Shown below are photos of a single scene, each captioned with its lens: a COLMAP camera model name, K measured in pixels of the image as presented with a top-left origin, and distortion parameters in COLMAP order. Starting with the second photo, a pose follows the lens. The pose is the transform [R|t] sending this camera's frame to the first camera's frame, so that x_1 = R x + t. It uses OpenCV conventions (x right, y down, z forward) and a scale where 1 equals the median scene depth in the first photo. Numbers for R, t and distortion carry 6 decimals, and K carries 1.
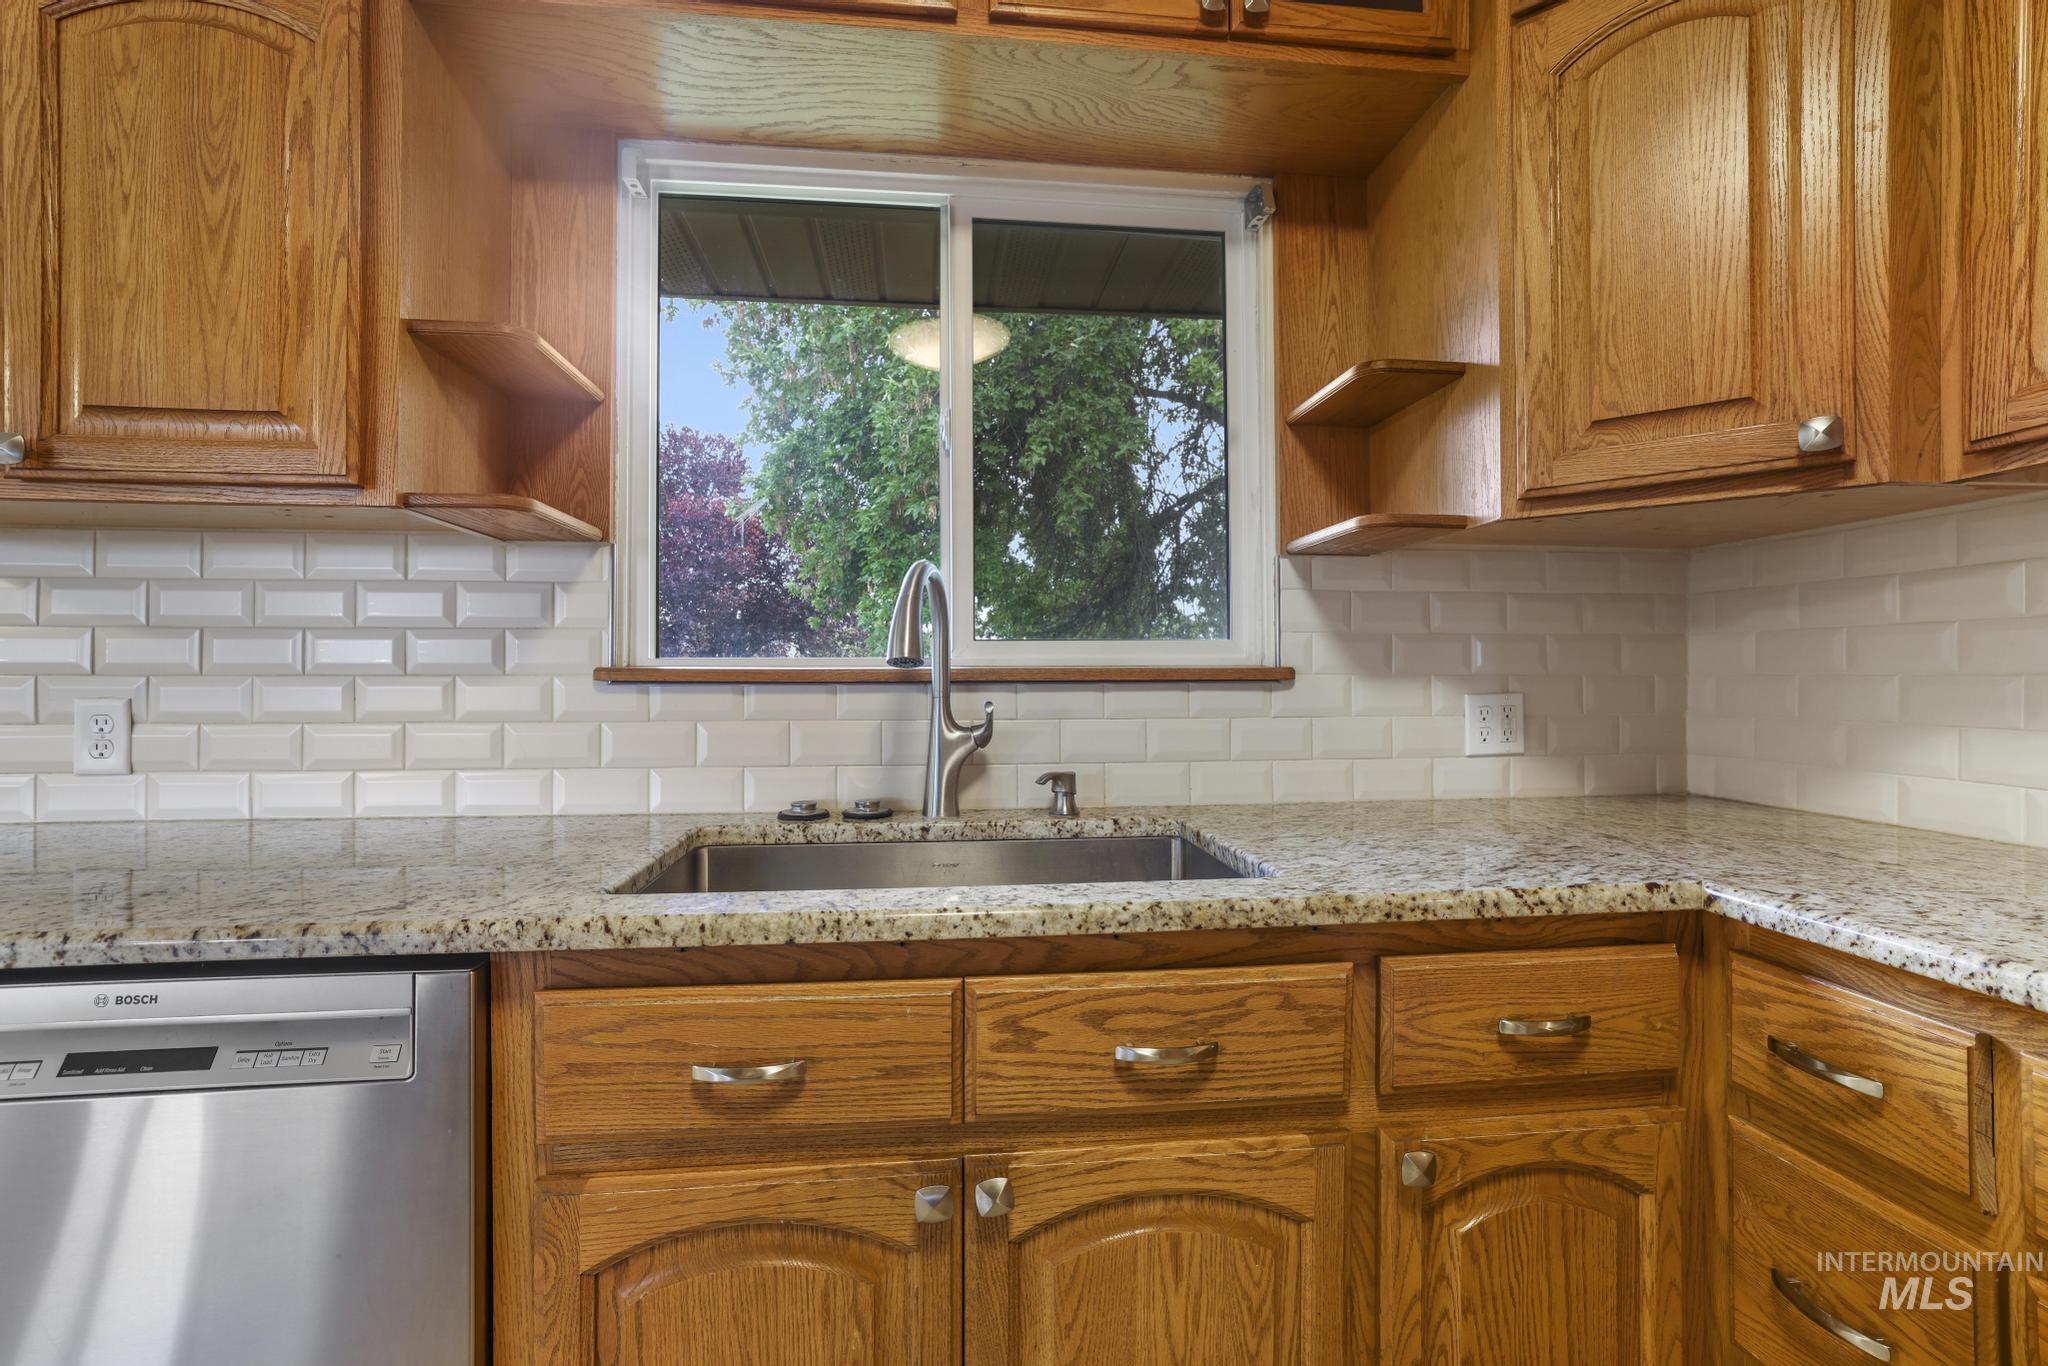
lens RADIAL K [[873.2, 0, 1027.4], [0, 873.2, 677.0], [0, 0, 1]] dist [-0.006498, 0.004324]
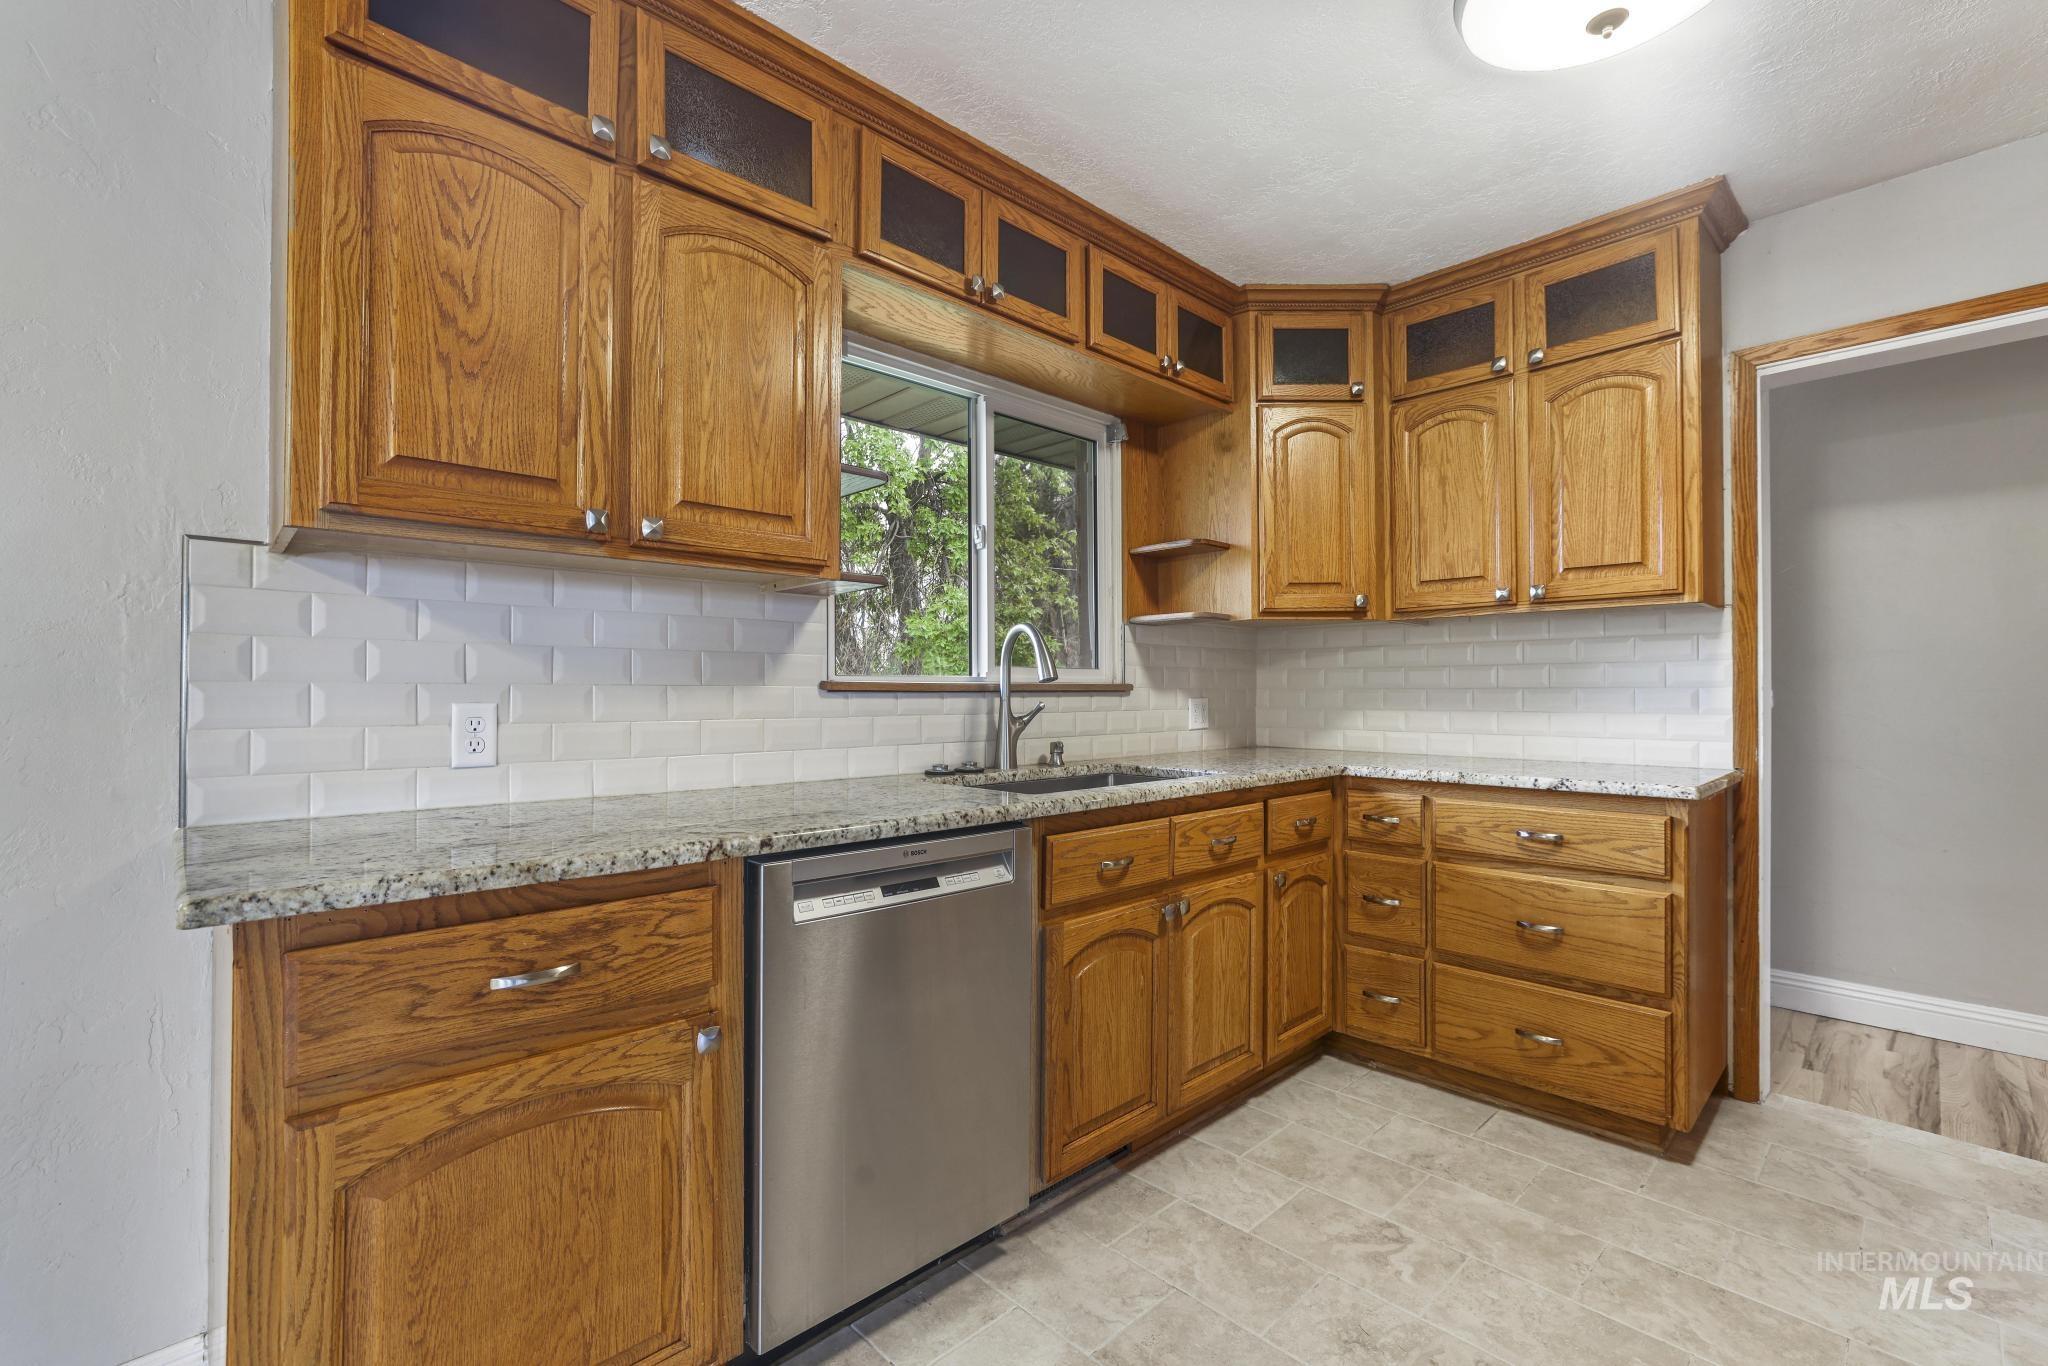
lens RADIAL K [[873.2, 0, 1024.2], [0, 873.2, 688.2], [0, 0, 1]] dist [-0.006498, 0.004324]
pose [[0.795869, 0.003282, 0.605460, -1.501515], [0.000587, 0.999981, -0.006192, 0.014442], [-0.605469, 0.005283, 0.795852, -0.513903]]
